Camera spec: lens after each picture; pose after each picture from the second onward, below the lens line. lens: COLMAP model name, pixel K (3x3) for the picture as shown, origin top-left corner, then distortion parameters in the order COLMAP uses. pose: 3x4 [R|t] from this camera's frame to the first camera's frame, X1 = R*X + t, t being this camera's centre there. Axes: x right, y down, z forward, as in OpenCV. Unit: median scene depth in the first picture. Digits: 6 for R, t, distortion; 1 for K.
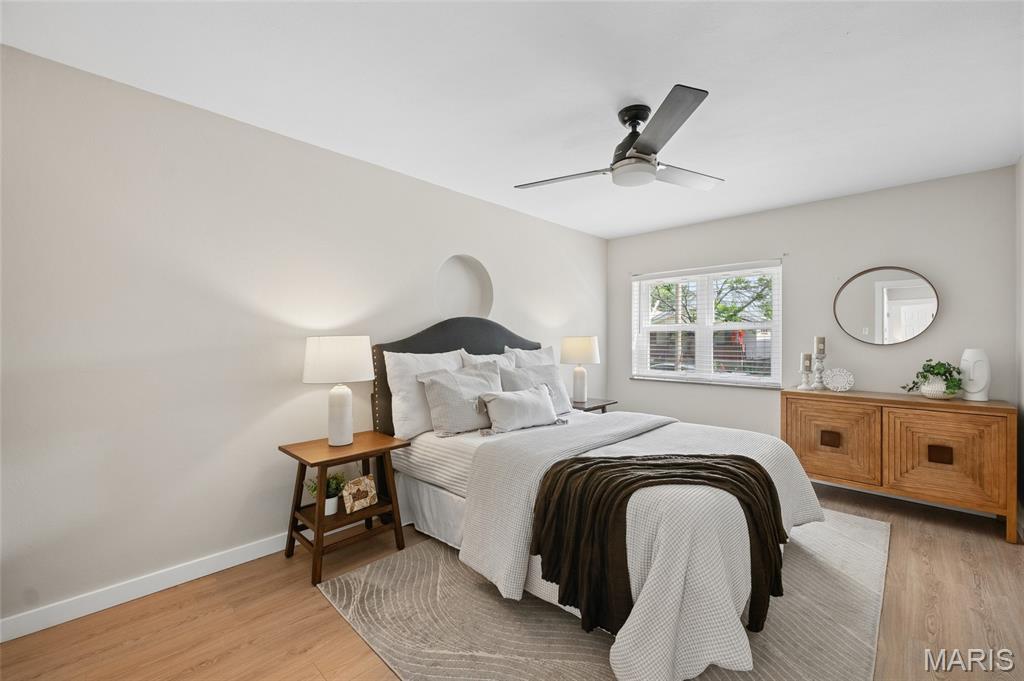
lens RADIAL K [[420.4, 0, 515.3], [0, 420.4, 337.9], [0, 0, 1]] dist [-0.001826, 0.000003]
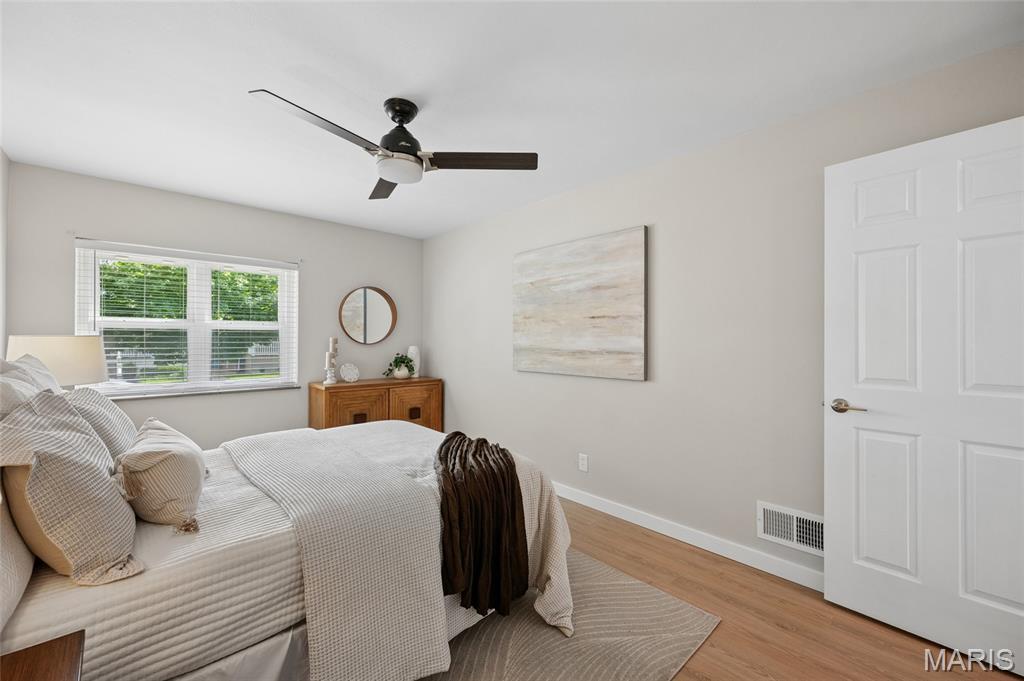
lens RADIAL K [[420.4, 0, 509.7], [0, 420.4, 337.3], [0, 0, 1]] dist [-0.001826, 0.000003]
pose [[0.058287, 0.004286, 0.998291, -0.489197], [-0.006556, 0.999971, -0.003910, -0.003308], [-0.998278, -0.006317, 0.058314, 0.506003]]
